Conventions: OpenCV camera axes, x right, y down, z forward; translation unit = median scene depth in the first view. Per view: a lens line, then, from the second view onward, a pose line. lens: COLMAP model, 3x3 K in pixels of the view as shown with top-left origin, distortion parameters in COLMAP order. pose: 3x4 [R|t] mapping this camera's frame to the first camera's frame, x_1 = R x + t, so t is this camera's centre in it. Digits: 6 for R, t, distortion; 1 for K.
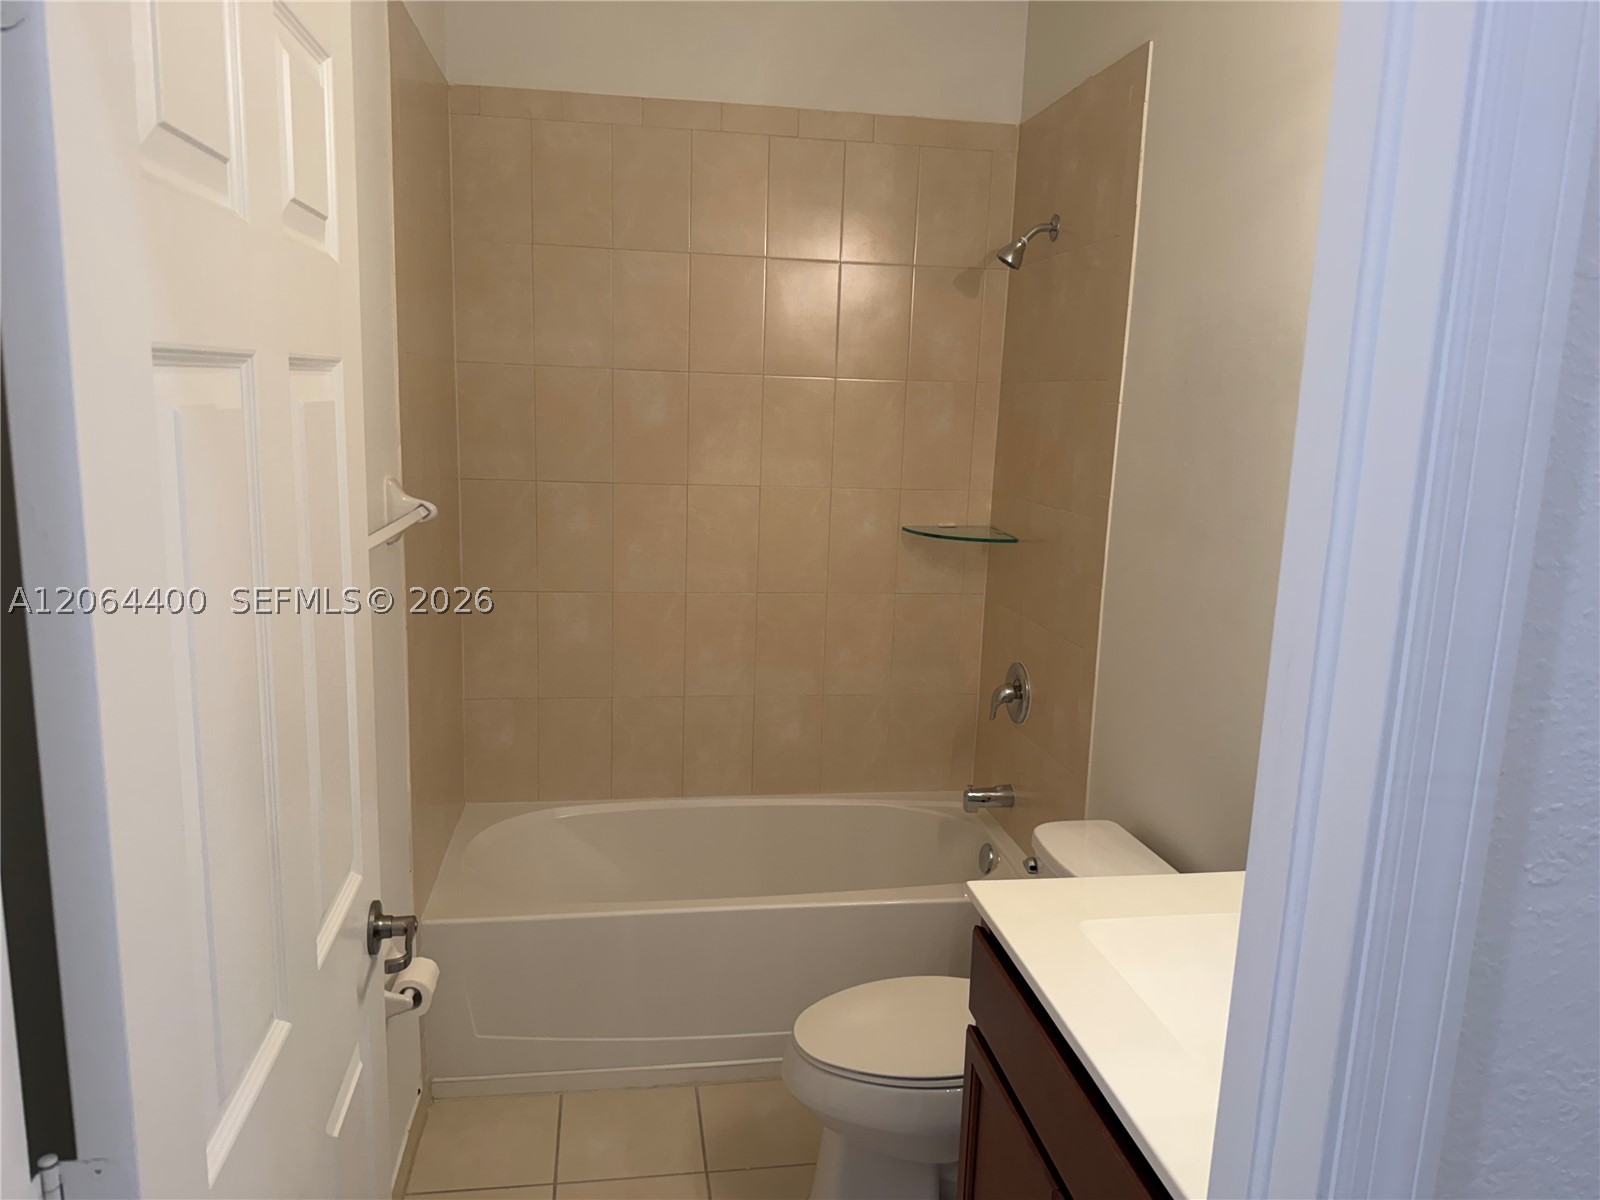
lens RADIAL K [[1114.2, 0, 800.0], [0, 1114.2, 600.0], [0, 0, 1]] dist [0.169037, -0.395163]
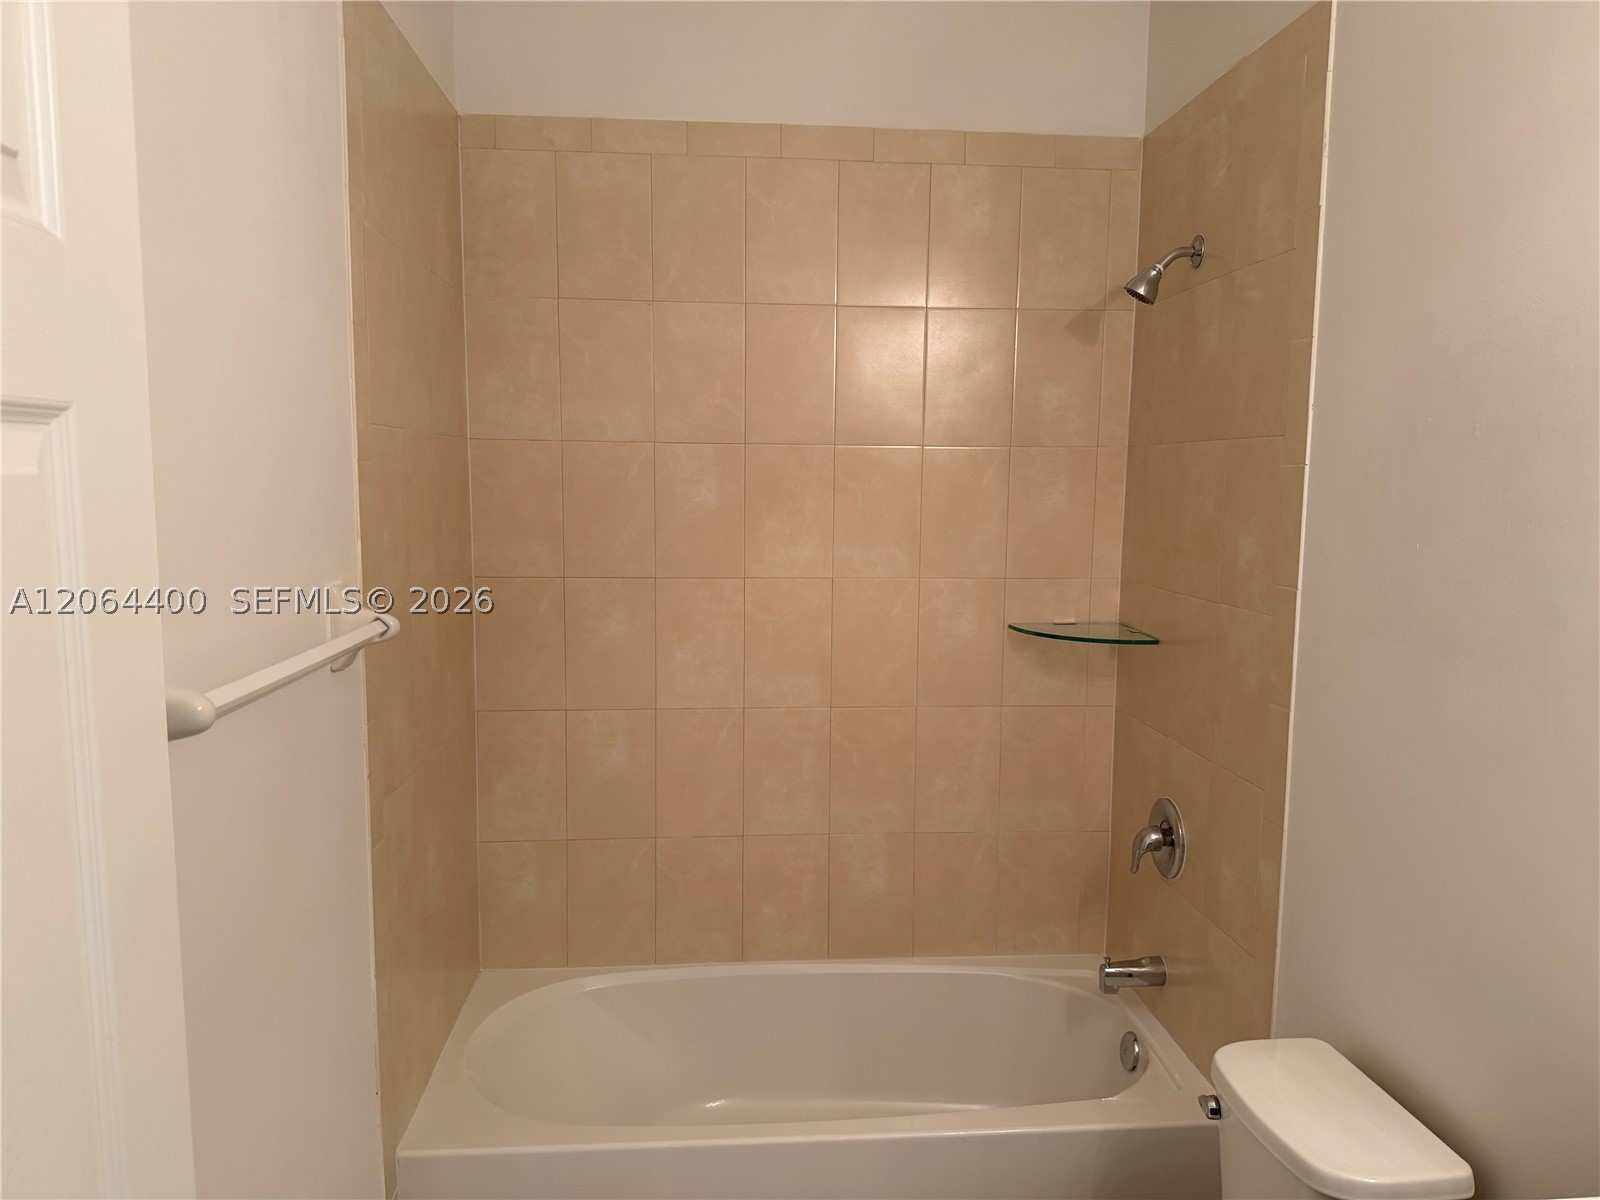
lens RADIAL K [[1114.2, 0, 800.0], [0, 1114.2, 600.0], [0, 0, 1]] dist [0.169037, -0.395163]
pose [[0.996850, -0.015178, -0.077839, 0.004178], [0.009476, 0.997279, -0.073110, -0.026437], [0.078737, 0.072142, 0.994282, 0.185374]]
